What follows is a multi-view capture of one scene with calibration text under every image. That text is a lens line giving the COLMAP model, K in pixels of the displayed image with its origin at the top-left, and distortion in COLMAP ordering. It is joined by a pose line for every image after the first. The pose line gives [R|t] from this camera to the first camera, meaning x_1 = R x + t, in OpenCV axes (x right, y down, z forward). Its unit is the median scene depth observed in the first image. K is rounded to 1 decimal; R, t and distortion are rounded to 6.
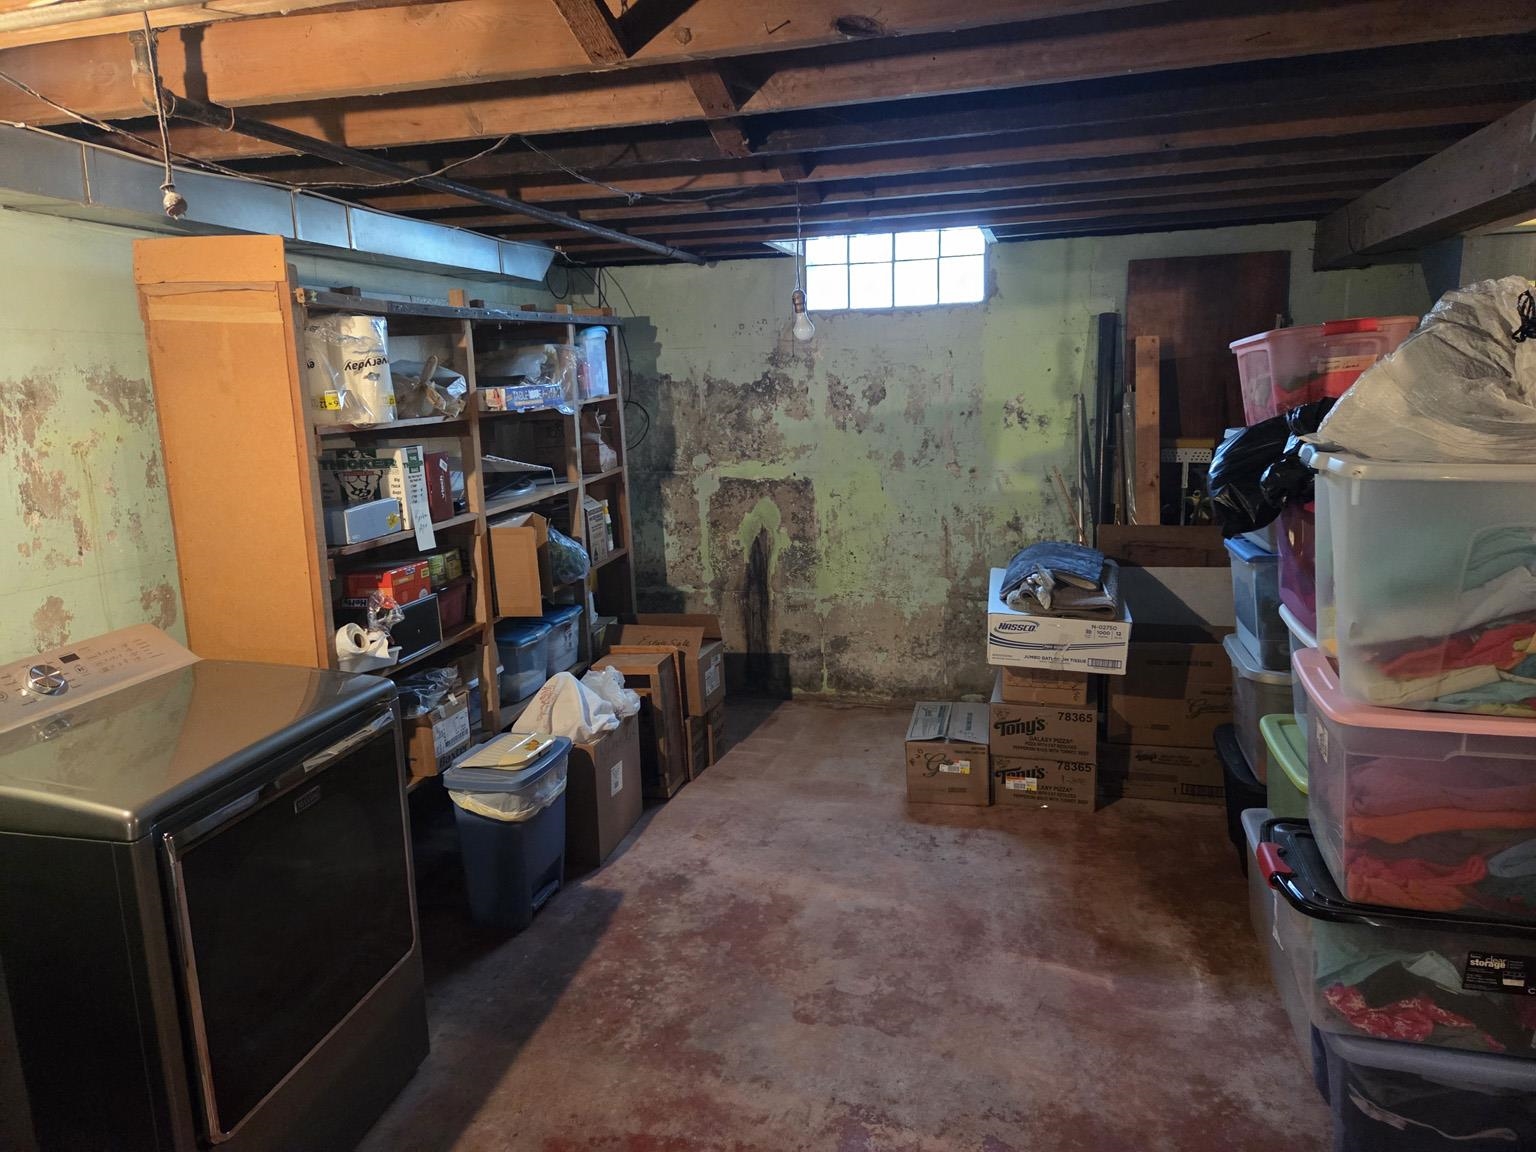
lens RADIAL K [[1020.9, 0, 753.3], [0, 1020.9, 578.6], [0, 0, 1]] dist [0.067456, -0.054213]
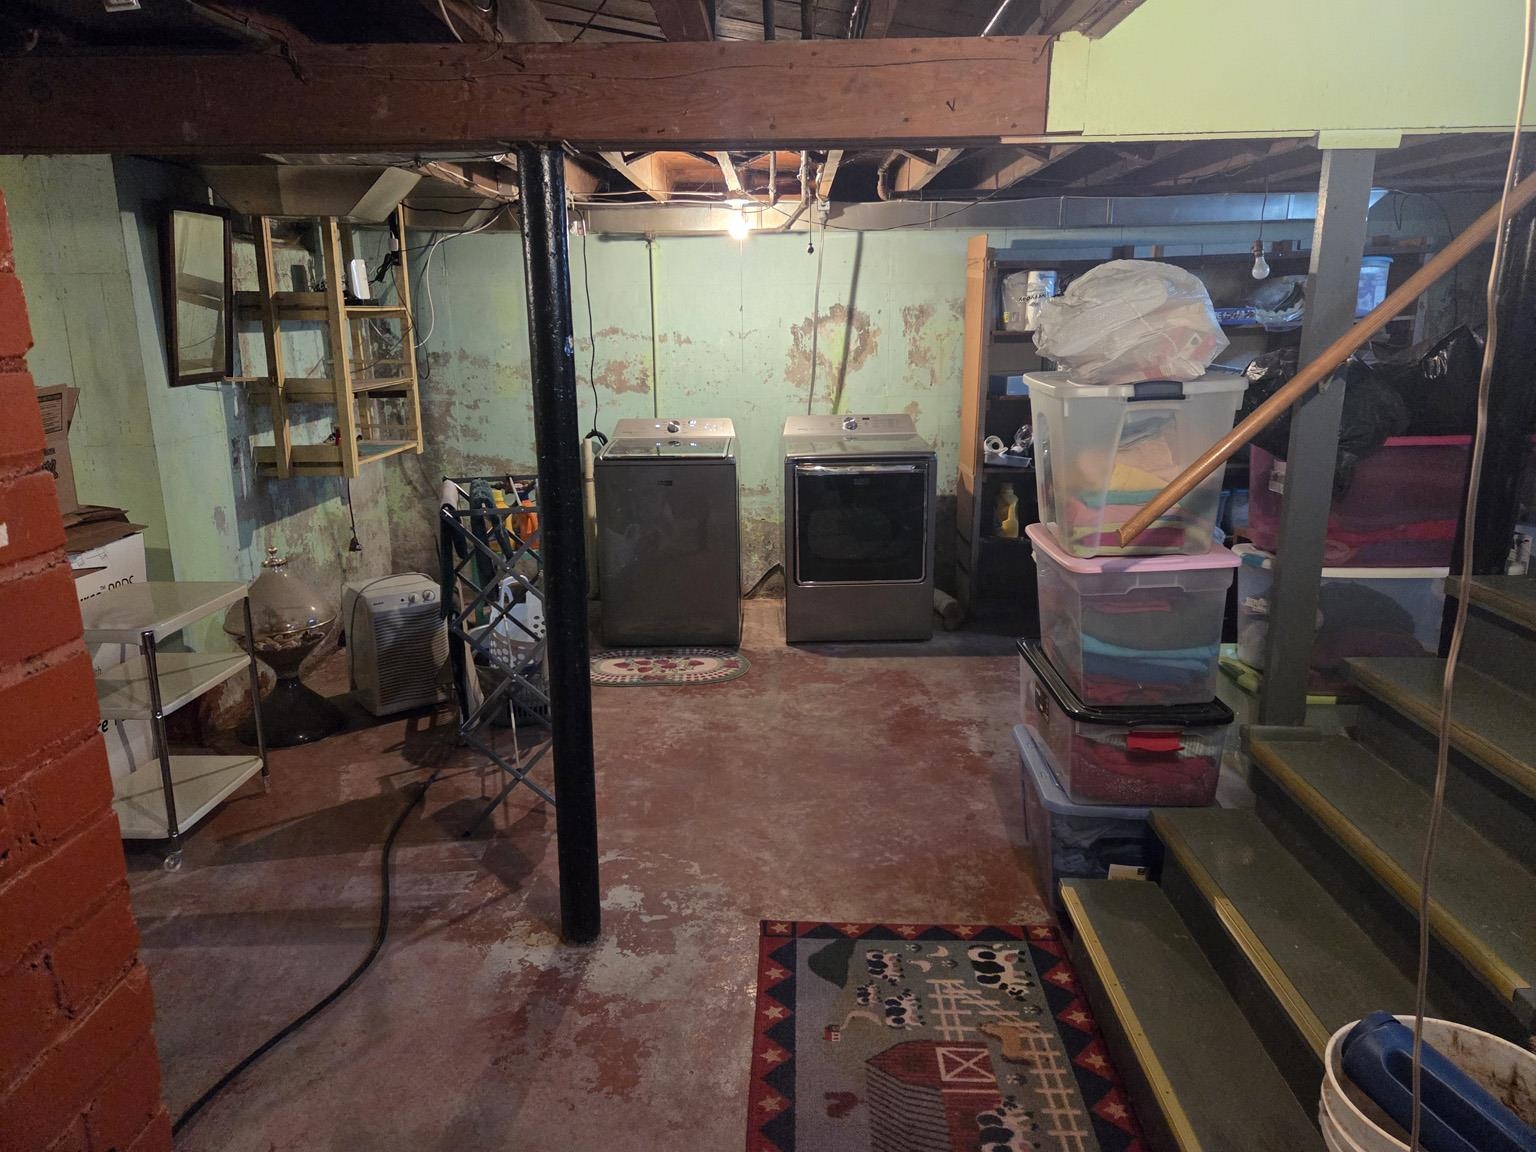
lens RADIAL K [[1020.9, 0, 753.3], [0, 1020.9, 578.6], [0, 0, 1]] dist [0.067456, -0.054213]
pose [[0.236219, 0.265552, -0.934710, 1.469858], [-0.189214, 0.956090, 0.223808, -0.048218], [0.953099, 0.123992, 0.276093, 0.081718]]
